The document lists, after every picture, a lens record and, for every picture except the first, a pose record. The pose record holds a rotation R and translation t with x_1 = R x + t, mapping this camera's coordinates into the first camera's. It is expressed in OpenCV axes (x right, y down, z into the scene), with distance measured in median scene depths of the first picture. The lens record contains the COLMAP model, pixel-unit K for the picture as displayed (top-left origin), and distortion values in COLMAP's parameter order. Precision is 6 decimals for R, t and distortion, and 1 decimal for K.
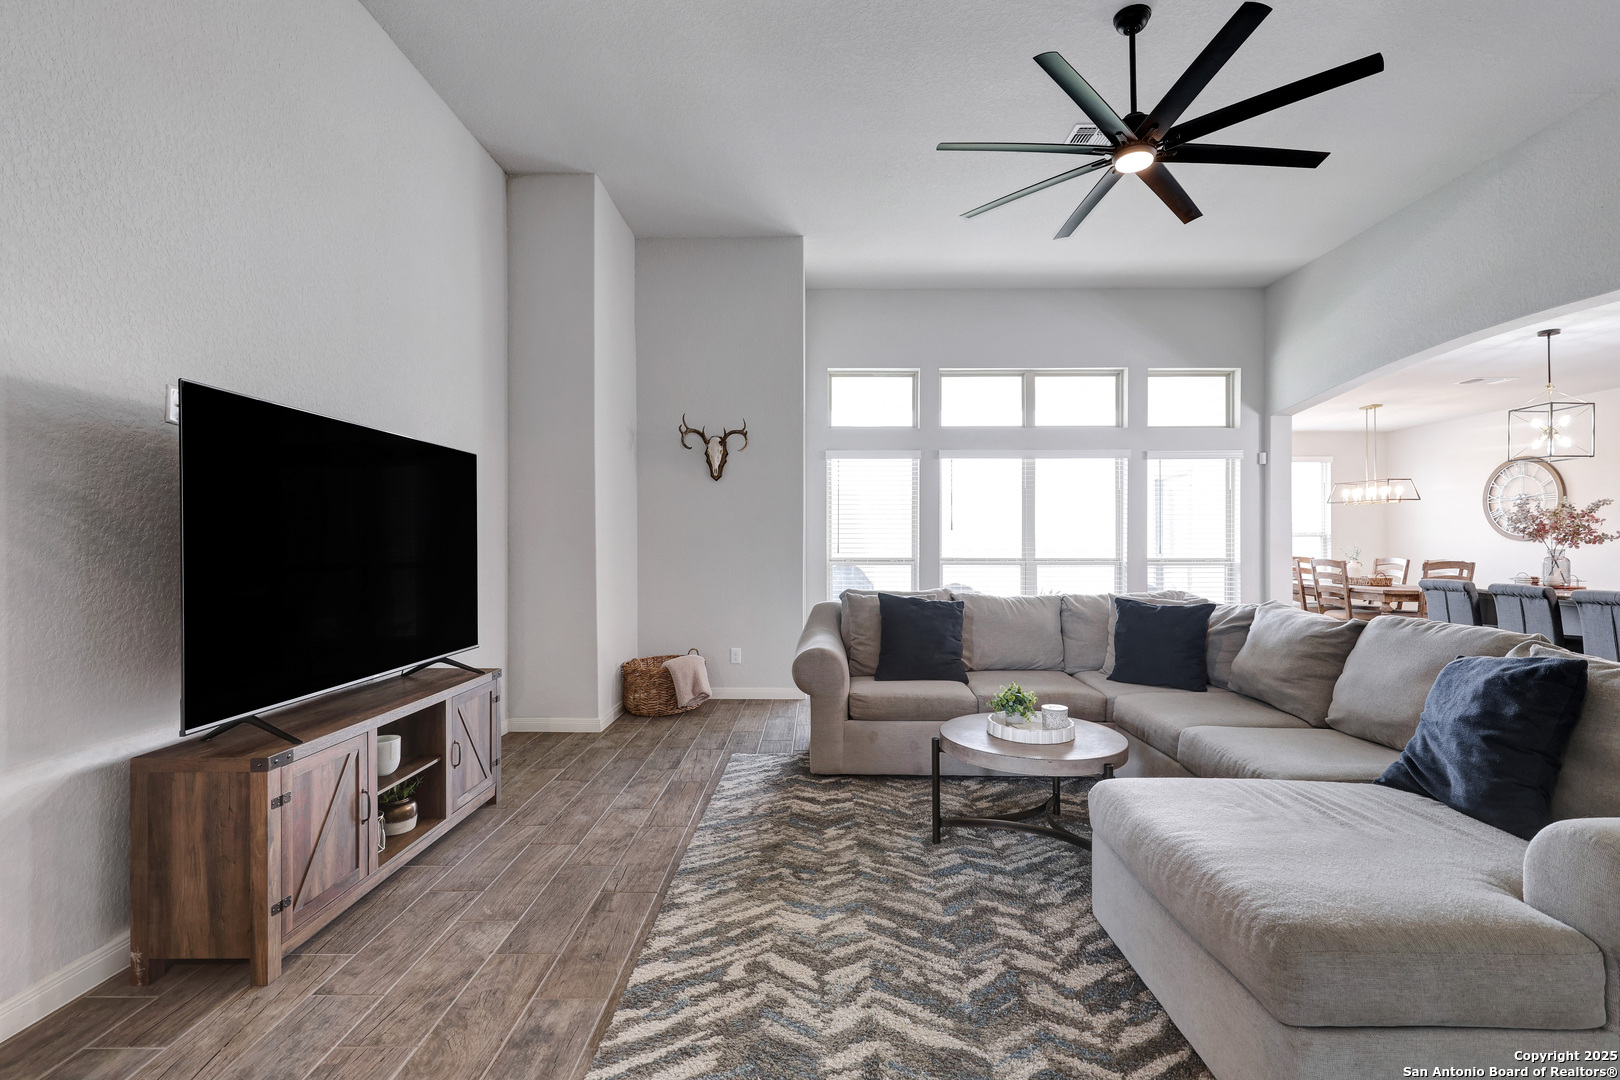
lens RADIAL K [[740.1, 0, 822.2], [0, 740.1, 541.2], [0, 0, 1]] dist [0.006615, -0.001918]
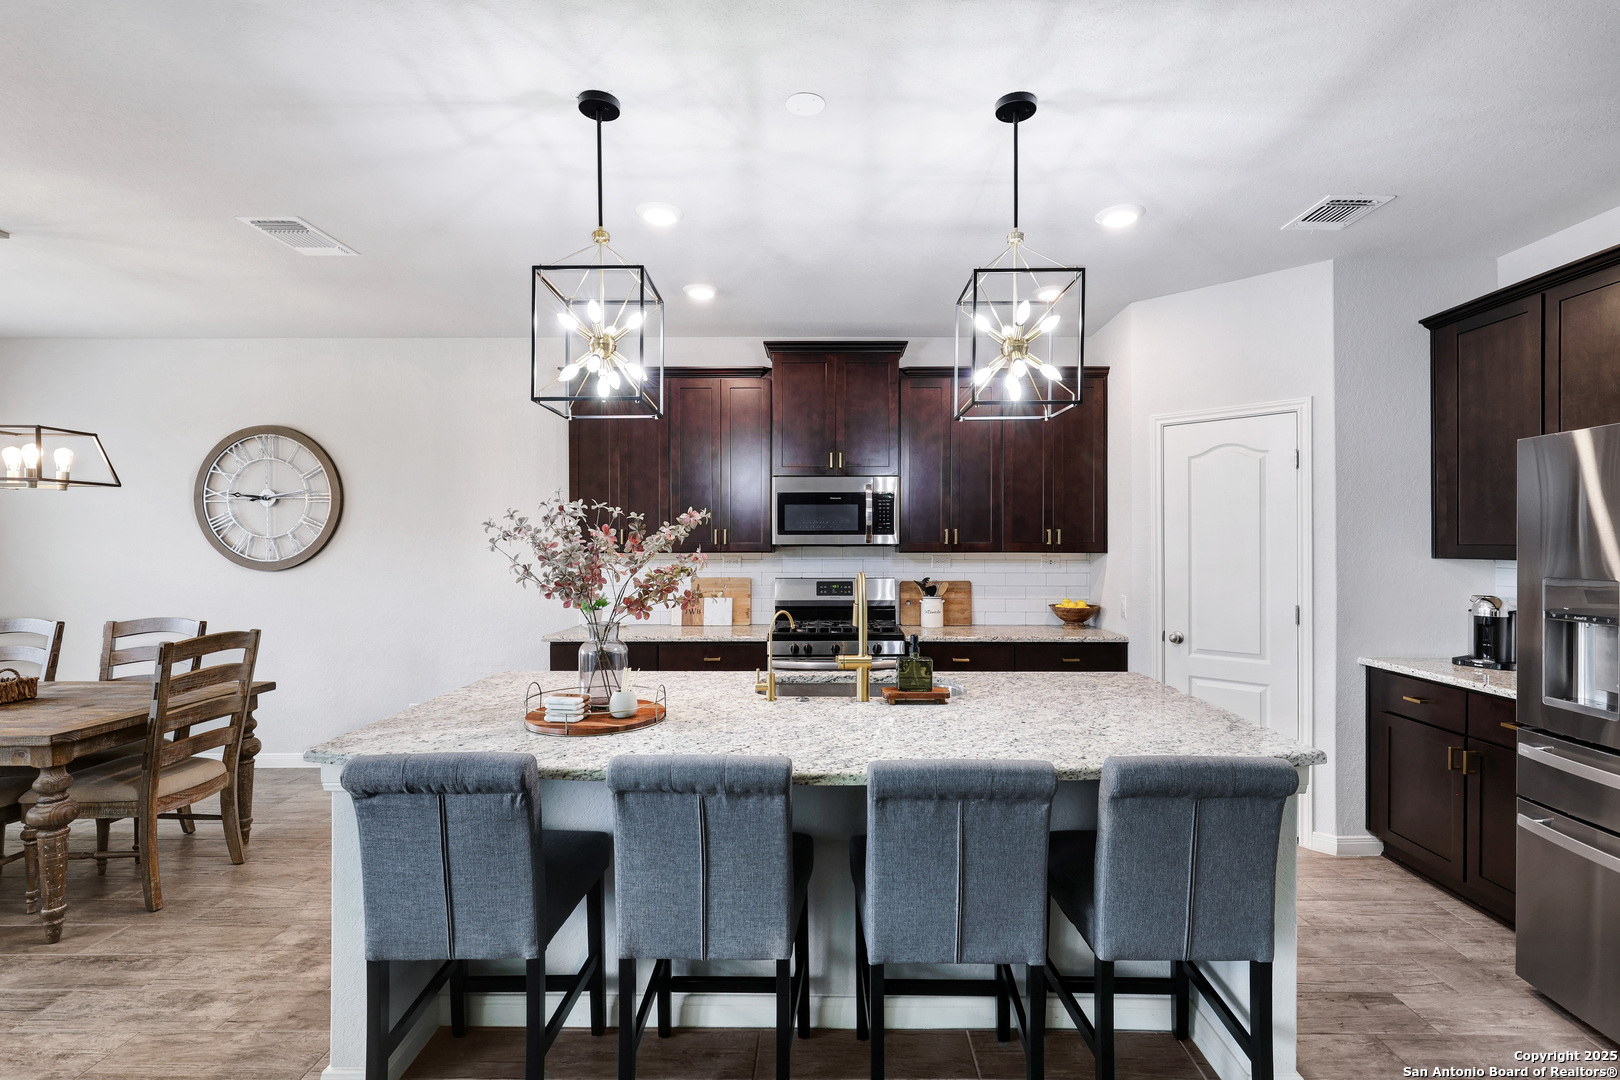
lens RADIAL K [[740.1, 0, 818.1], [0, 740.1, 541.5], [0, 0, 1]] dist [0.006615, -0.001918]
pose [[0.004898, -0.000173, 0.999988, 0.877042], [-0.001385, 0.999999, 0.000179, -0.056954], [-0.999987, -0.001386, 0.004898, 1.372399]]
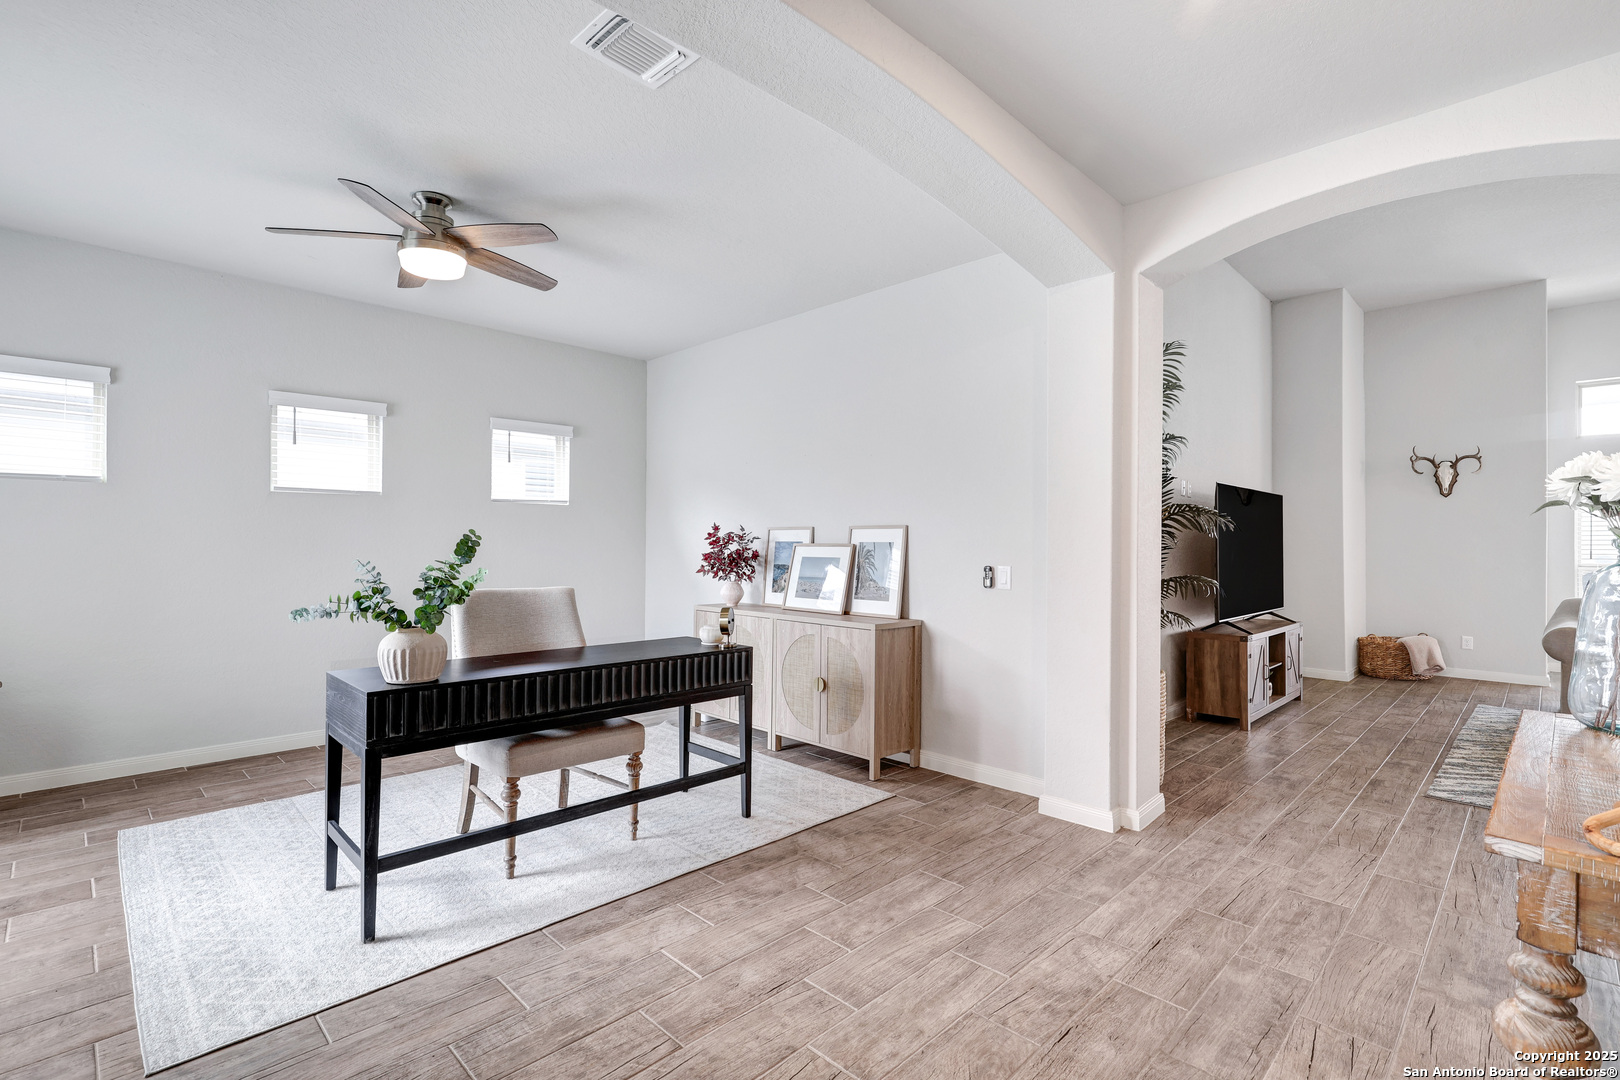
lens RADIAL K [[740.1, 0, 813.2], [0, 740.1, 539.9], [0, 0, 1]] dist [0.006615, -0.001918]
pose [[0.706831, -0.002337, -0.707378, -0.023903], [-0.002594, 0.999979, -0.005895, -0.002553], [0.707377, 0.006001, 0.706811, -1.026124]]
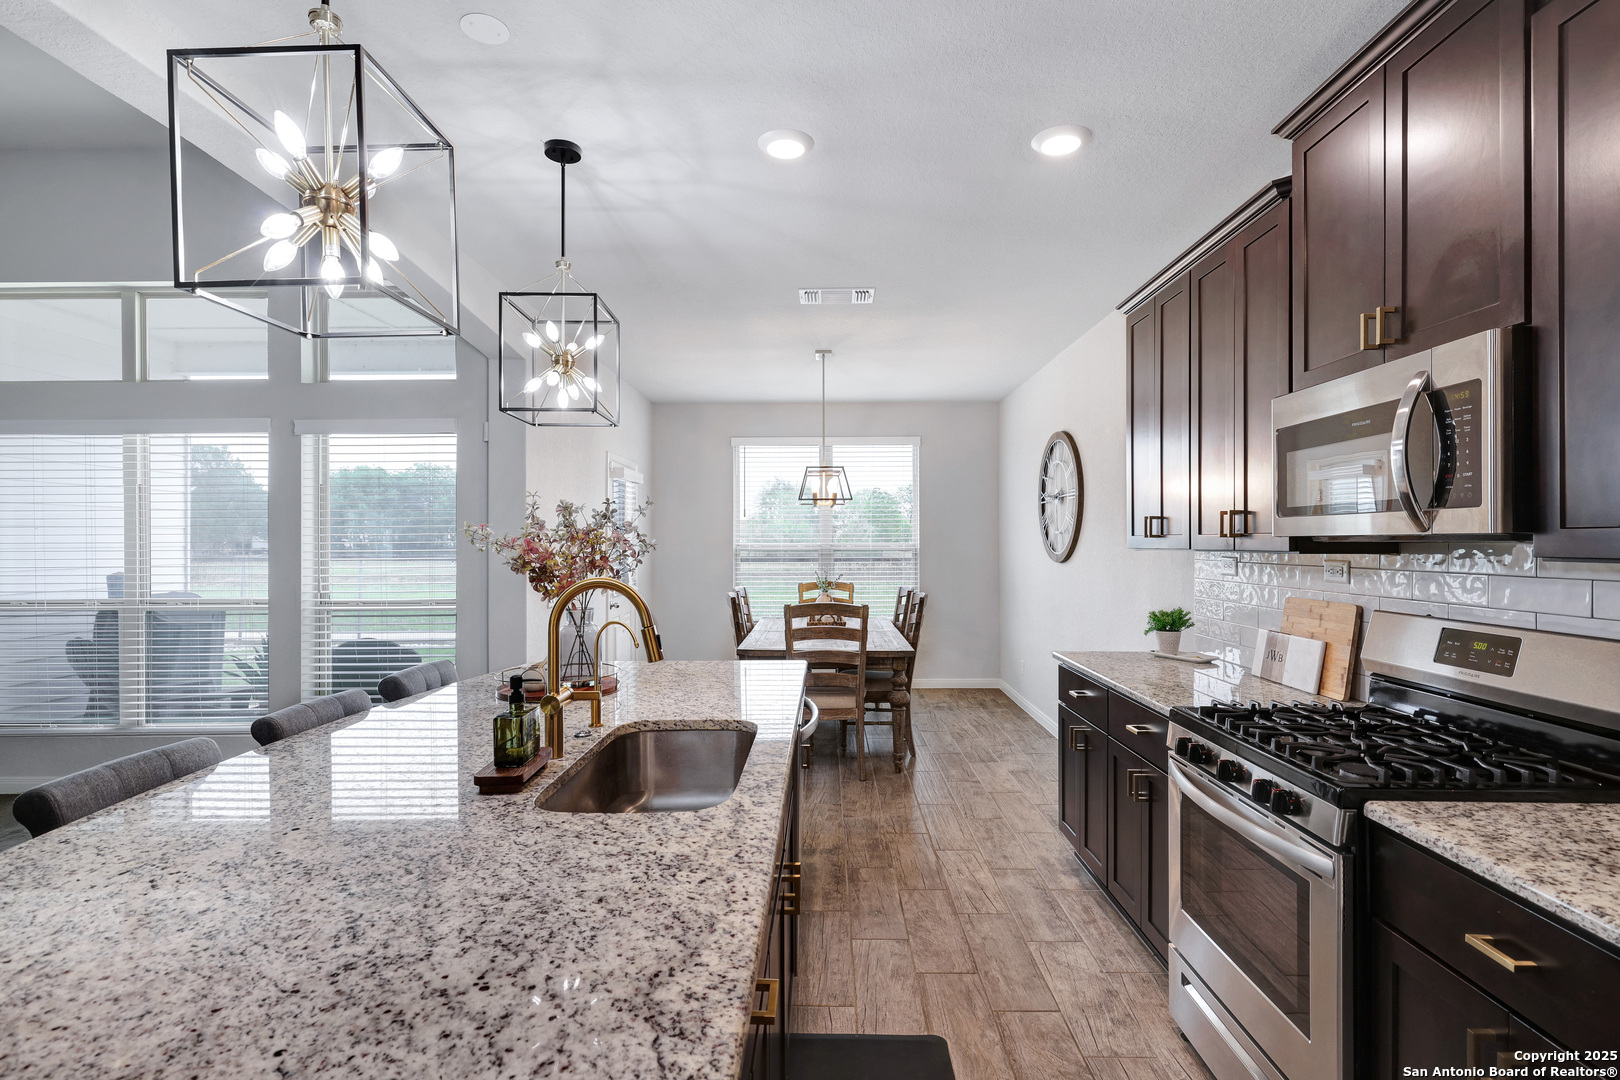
lens RADIAL K [[776.5, 0, 826.2], [0, 776.5, 546.1], [0, 0, 1]] dist [0.004775, 0.000151]
pose [[0.999983, -0.002489, 0.005196, 1.781715], [0.002452, 0.999971, 0.007224, -0.050282], [-0.005214, -0.007211, 0.999960, 0.791787]]
